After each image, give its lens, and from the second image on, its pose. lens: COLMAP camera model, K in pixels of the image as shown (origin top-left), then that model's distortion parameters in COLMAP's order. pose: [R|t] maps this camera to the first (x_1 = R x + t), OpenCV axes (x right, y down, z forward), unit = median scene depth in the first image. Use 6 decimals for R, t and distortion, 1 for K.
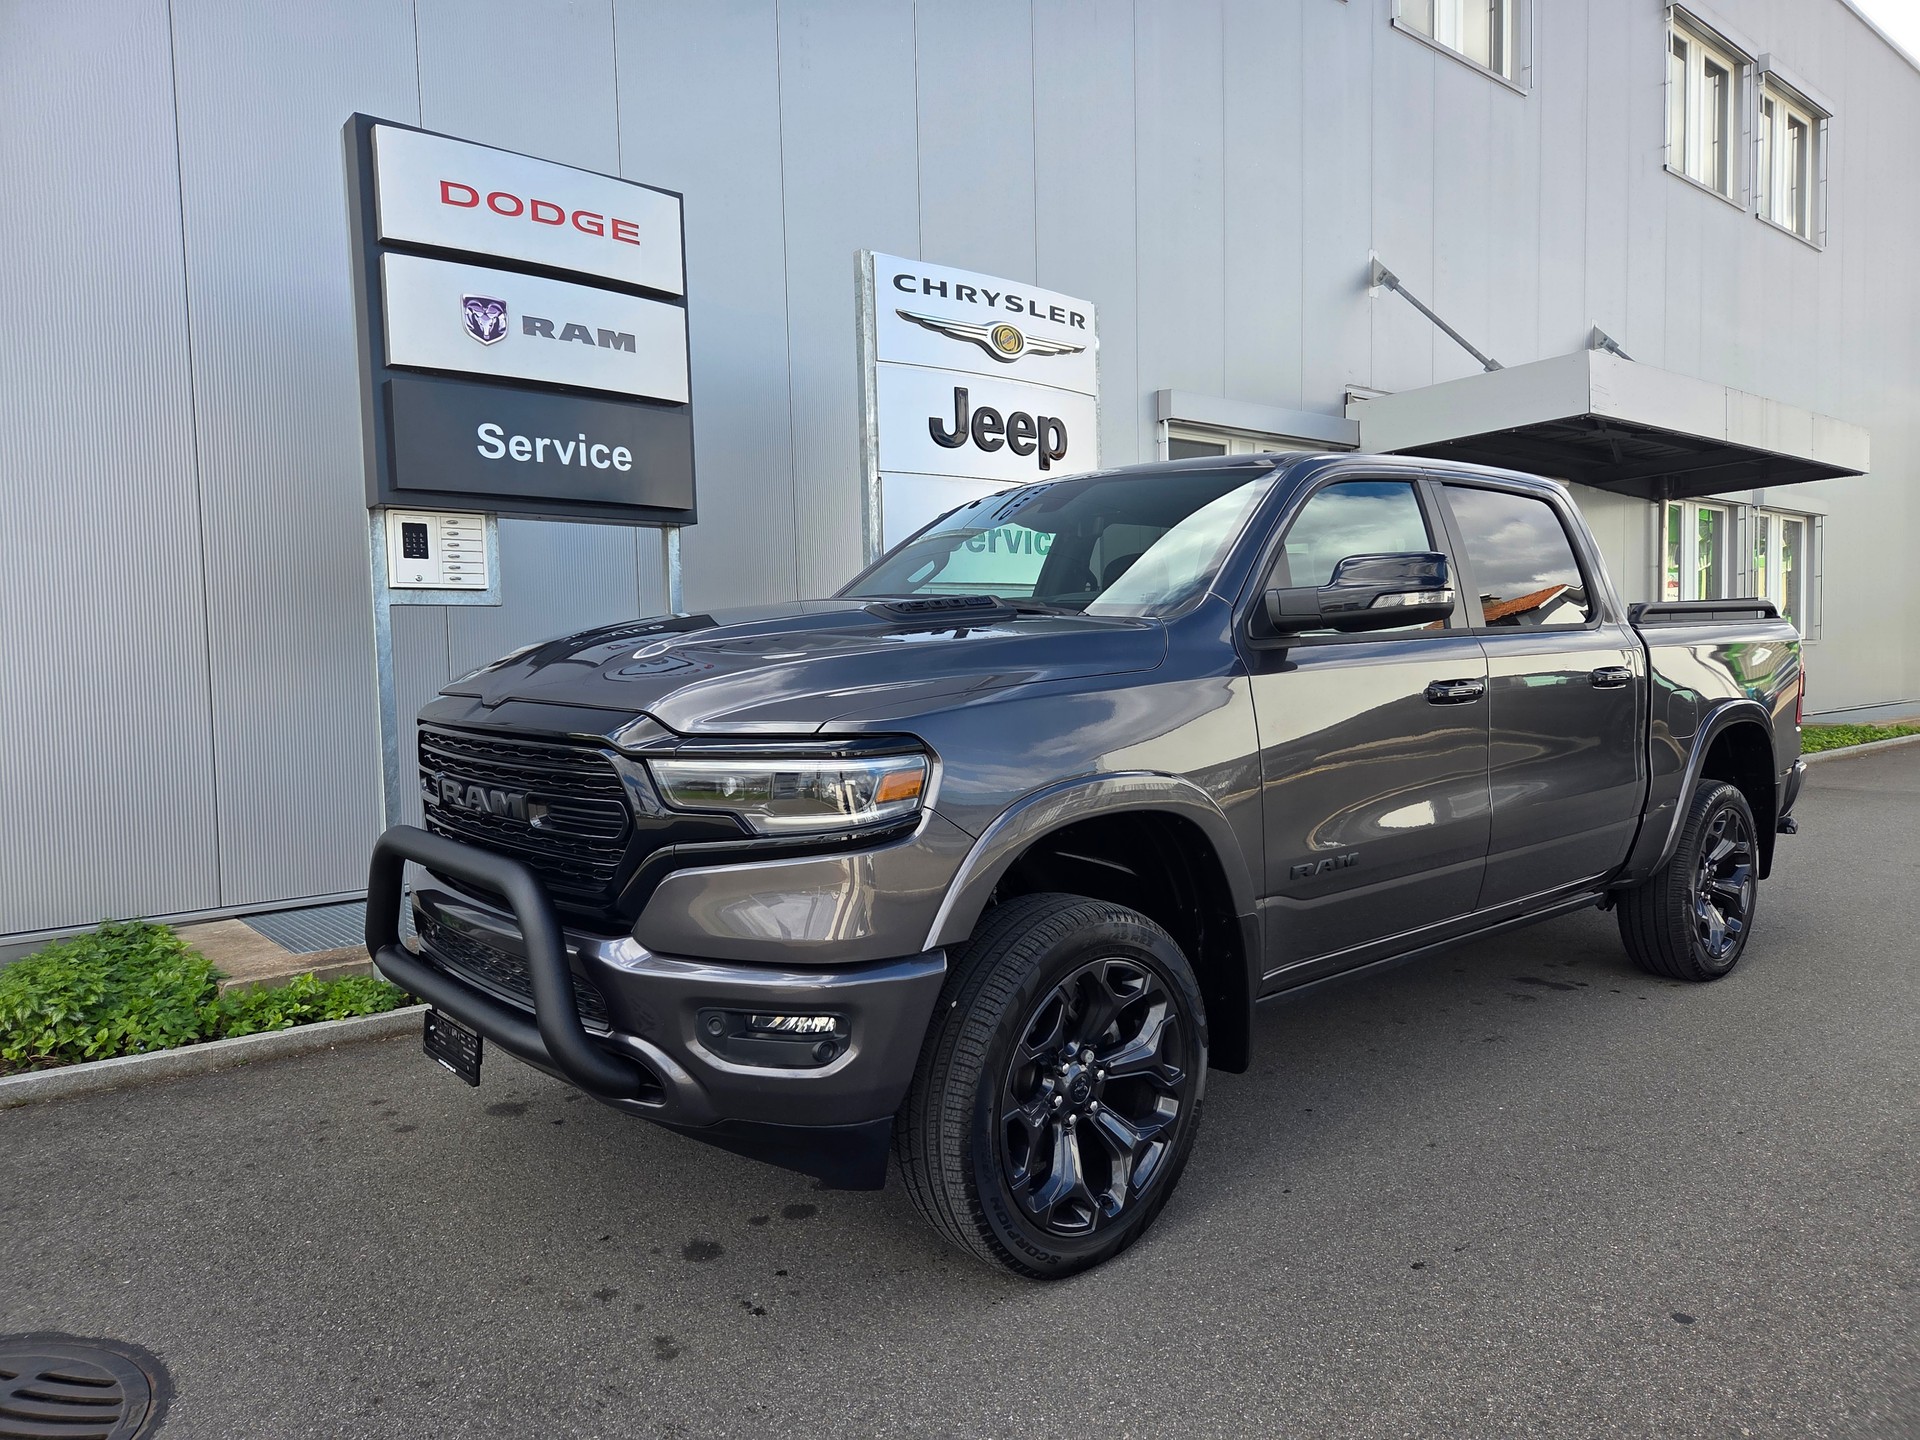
lens RADIAL K [[1287.4, 0, 946.2], [0, 1287.4, 718.7], [0, 0, 1]] dist [0.062010, -0.045437]
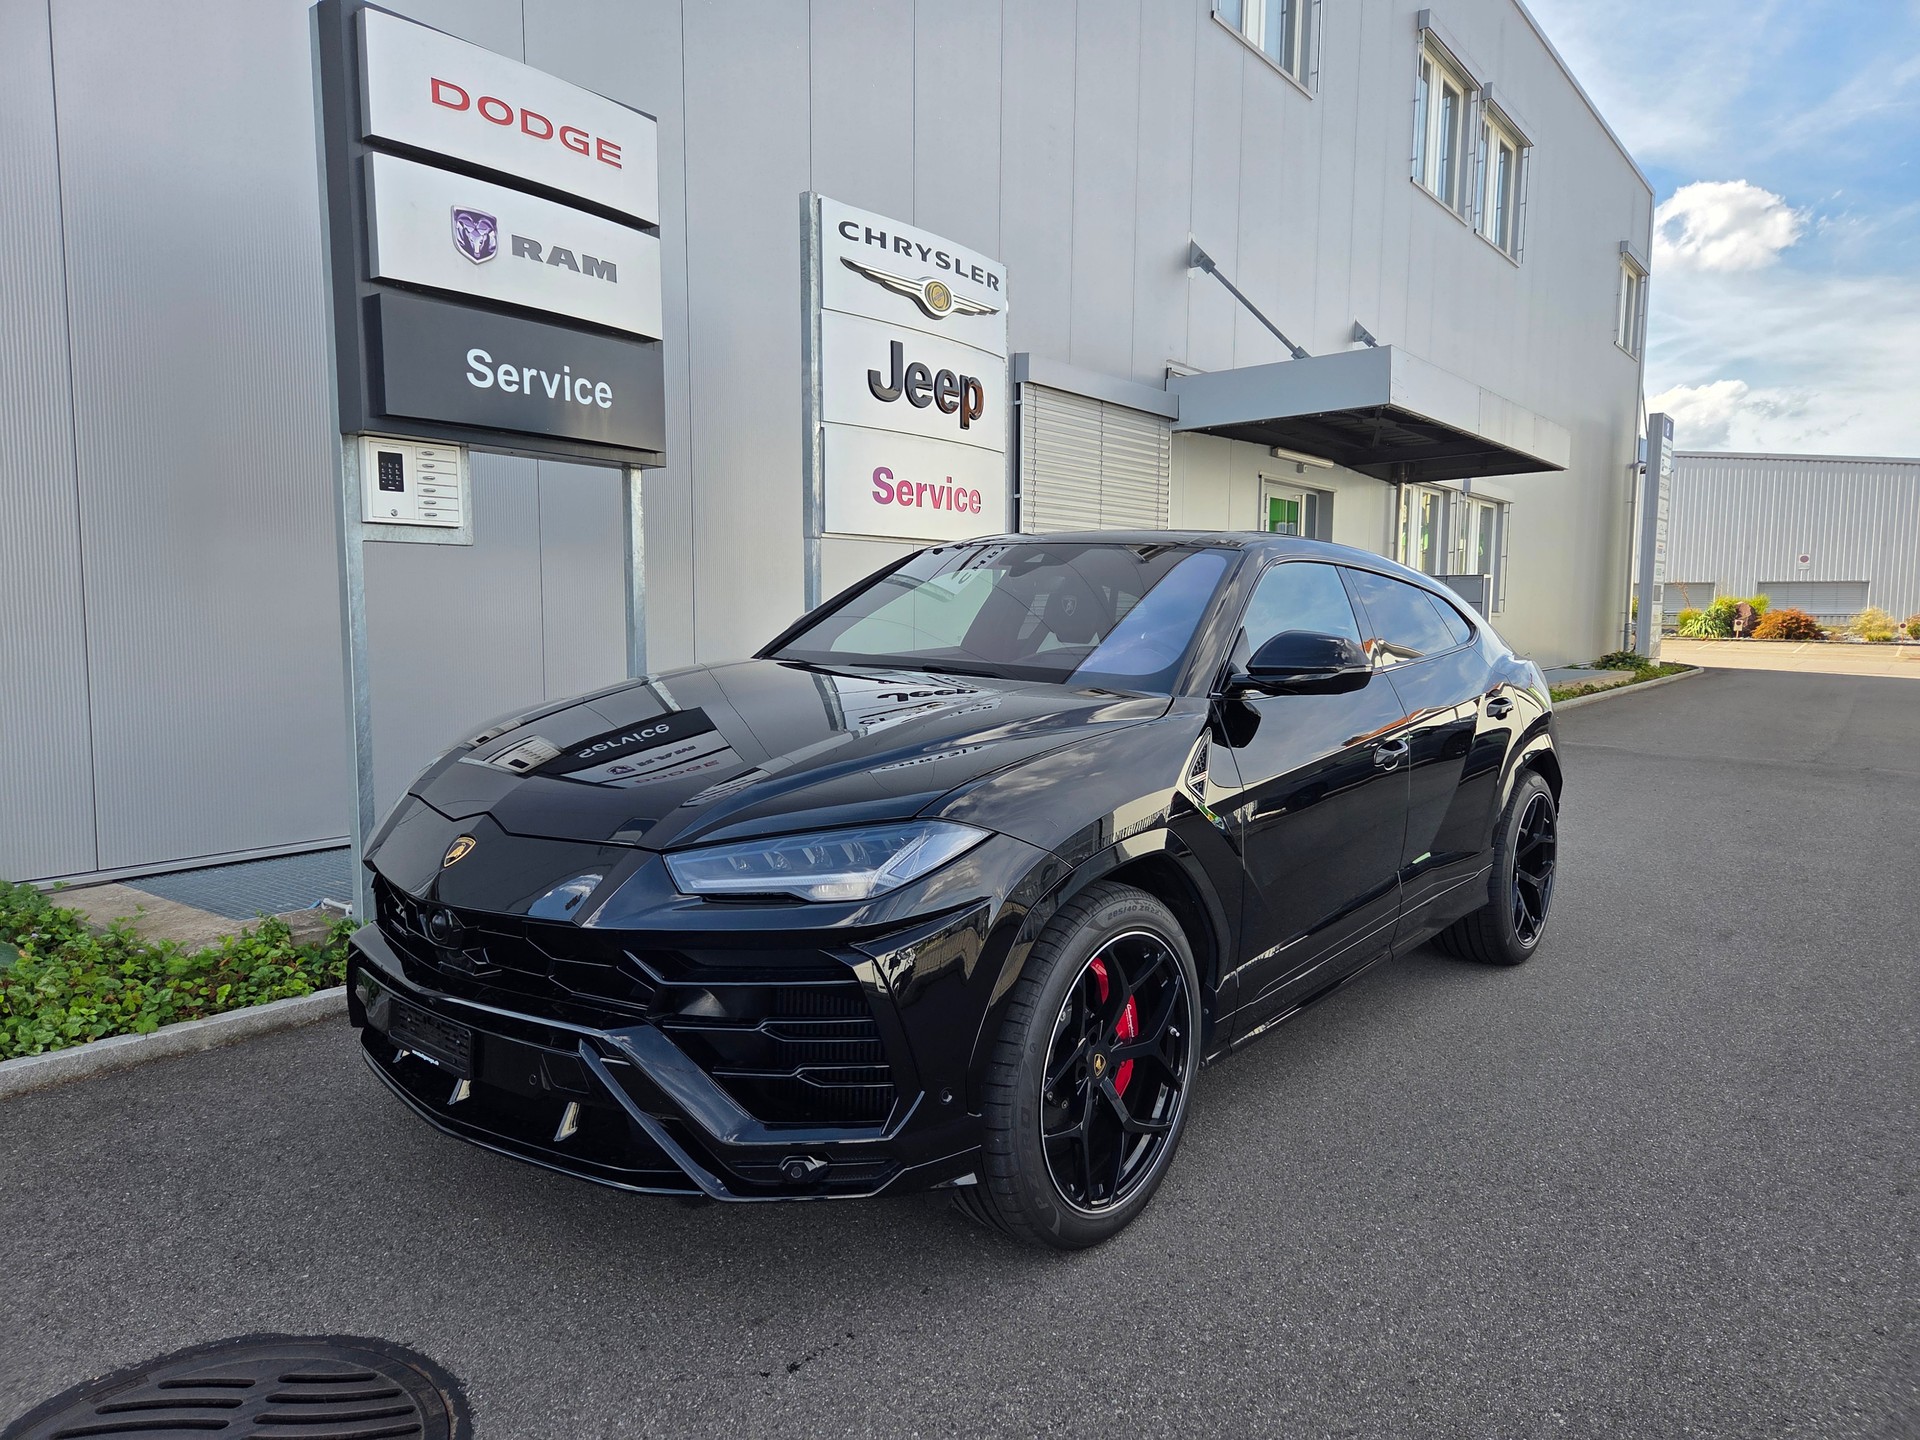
lens RADIAL K [[1287.4, 0, 946.2], [0, 1287.4, 718.7], [0, 0, 1]] dist [0.062010, -0.045437]
pose [[0.974461, 0.010287, 0.224323, -0.216660], [-0.019231, 0.999103, 0.037723, -0.004380], [-0.223734, -0.041074, 0.973784, 0.007244]]
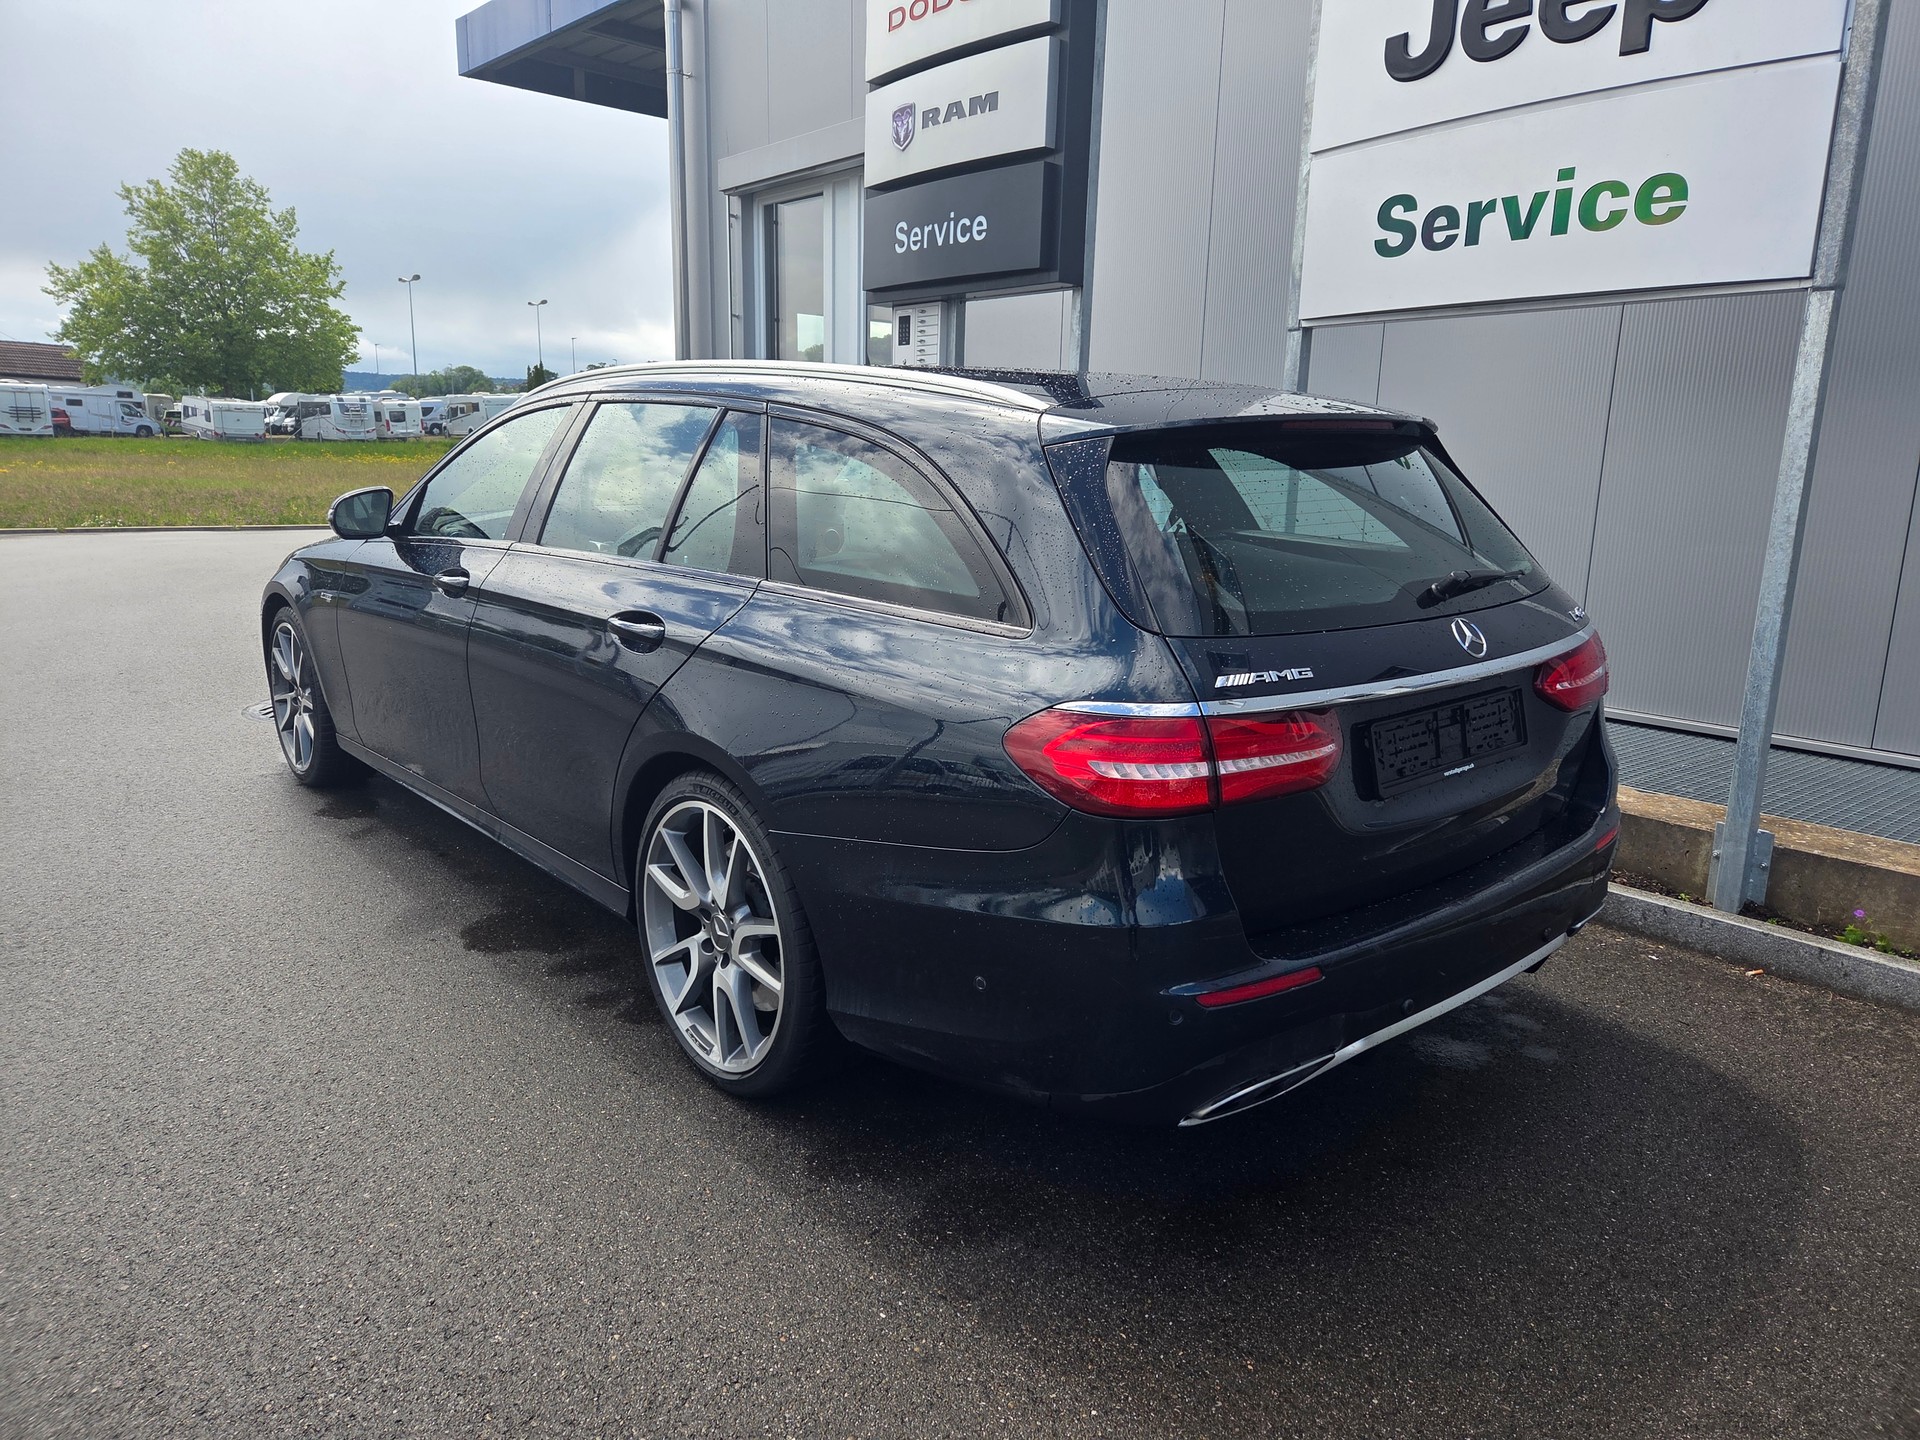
lens RADIAL K [[1275.8, 0, 966.9], [0, 1275.8, 715.1], [0, 0, 1]] dist [0.072257, -0.051077]
pose [[0.012438, 0.222987, -0.974742, 0.830449], [-0.063674, 0.973016, 0.221780, -0.051192], [0.997893, 0.059307, 0.026301, 0.987330]]
